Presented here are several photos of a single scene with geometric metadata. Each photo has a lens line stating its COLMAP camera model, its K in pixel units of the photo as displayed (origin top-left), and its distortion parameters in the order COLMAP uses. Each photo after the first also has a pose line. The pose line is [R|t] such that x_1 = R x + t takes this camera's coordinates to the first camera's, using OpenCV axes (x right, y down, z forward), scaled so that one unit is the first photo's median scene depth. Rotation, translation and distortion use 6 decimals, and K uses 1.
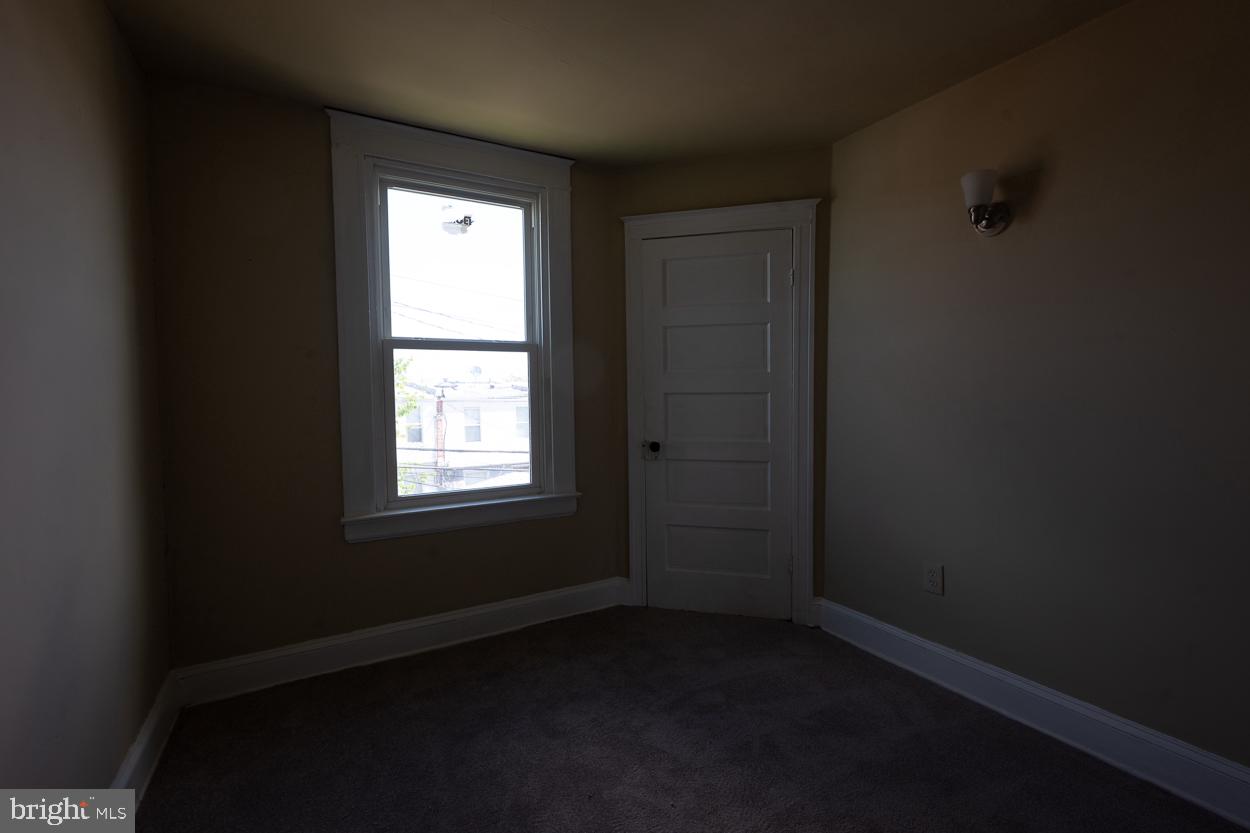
lens RADIAL K [[551.8, 0, 626.6], [0, 551.8, 418.0], [0, 0, 1]] dist [-0.002017, 0.000067]
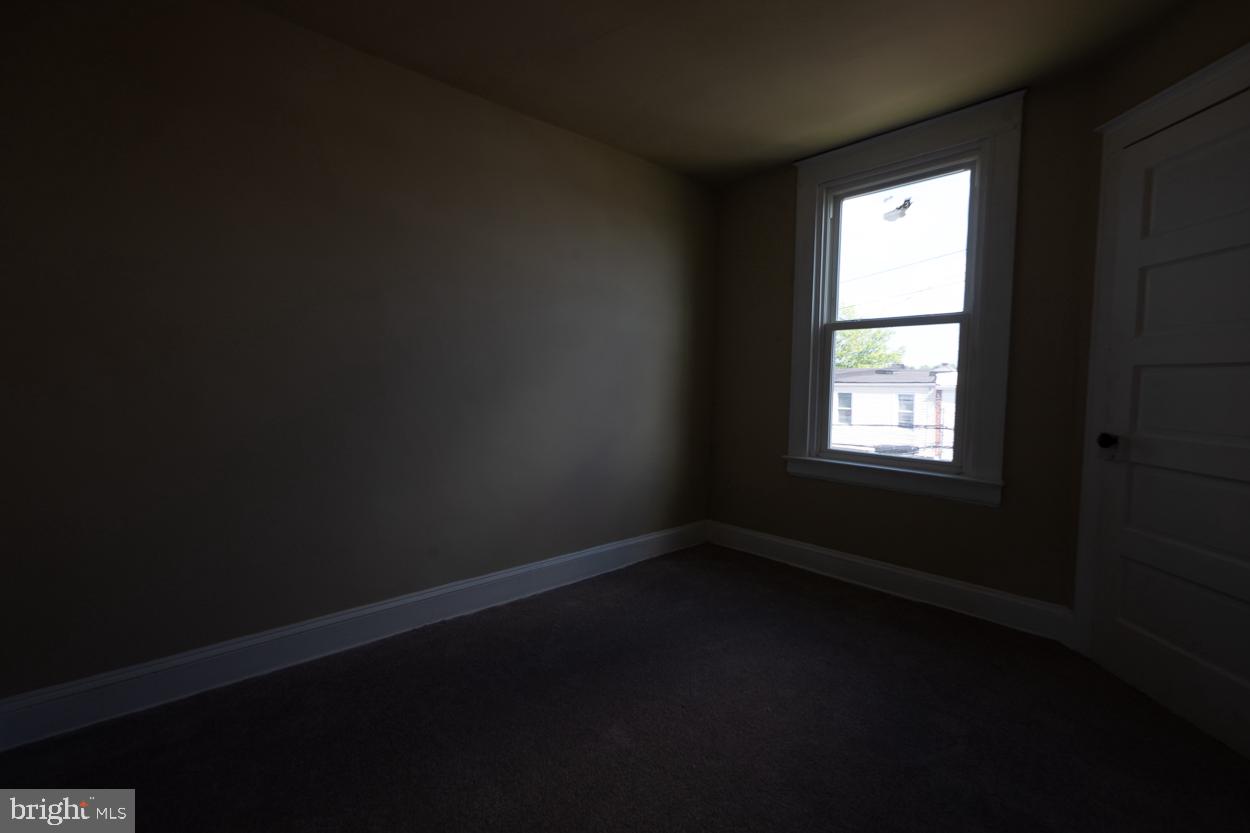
lens RADIAL K [[551.8, 0, 626.6], [0, 551.8, 418.0], [0, 0, 1]] dist [-0.002017, 0.000067]
pose [[0.211409, 0.082547, -0.973906, 0.666457], [-0.058817, 0.995696, 0.071626, 0.008848], [0.975626, 0.042140, 0.215354, 0.261075]]
